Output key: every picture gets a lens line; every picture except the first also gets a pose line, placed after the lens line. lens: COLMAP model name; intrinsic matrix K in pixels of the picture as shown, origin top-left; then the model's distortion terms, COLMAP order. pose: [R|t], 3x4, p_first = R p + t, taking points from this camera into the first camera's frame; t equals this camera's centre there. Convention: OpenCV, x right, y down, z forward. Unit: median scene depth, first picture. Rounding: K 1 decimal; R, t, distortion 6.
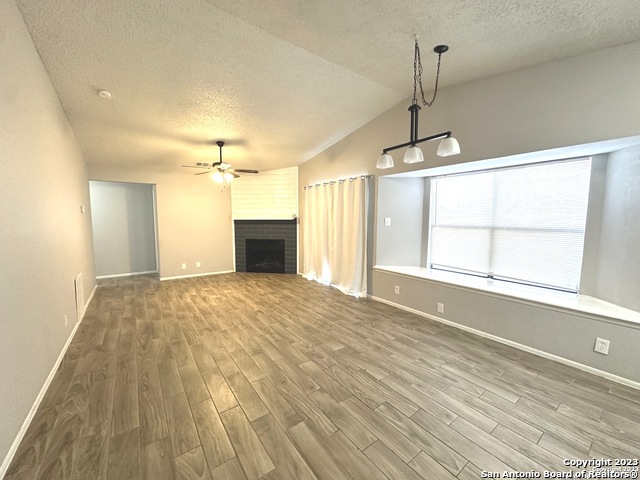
lens RADIAL K [[256.5, 0, 319.4], [0, 256.5, 240.1], [0, 0, 1]] dist [-0.003375, 0.000420]
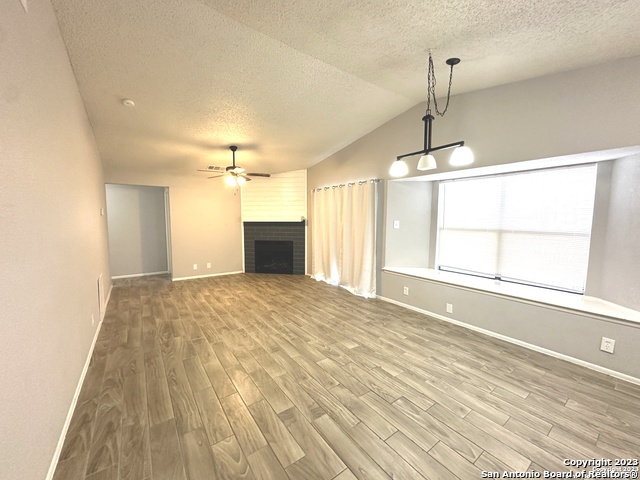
lens RADIAL K [[256.5, 0, 319.2], [0, 256.5, 240.1], [0, 0, 1]] dist [-0.003375, 0.000420]
pose [[0.999975, 0.001363, -0.006866, -0.054271], [-0.001375, 0.999997, -0.001793, -0.009136], [0.006864, 0.001802, 0.999975, -0.043458]]
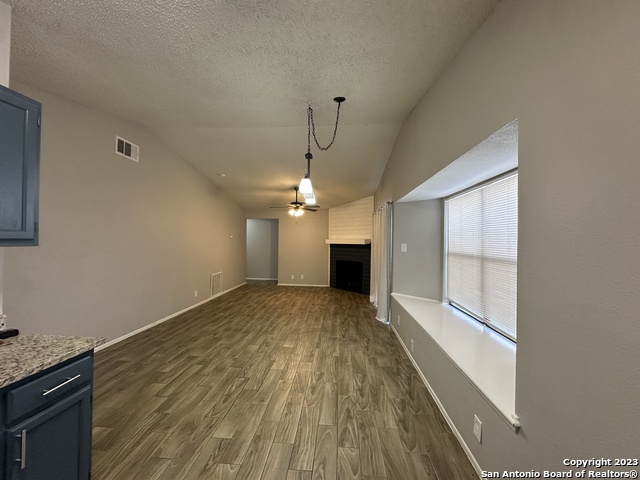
lens RADIAL K [[256.5, 0, 318.2], [0, 256.5, 239.4], [0, 0, 1]] dist [-0.003375, 0.000420]
pose [[0.752161, 0.003346, -0.658971, 0.976857], [-0.067100, 0.995178, -0.071536, -0.018389], [0.655555, 0.098024, 0.748758, 0.104046]]
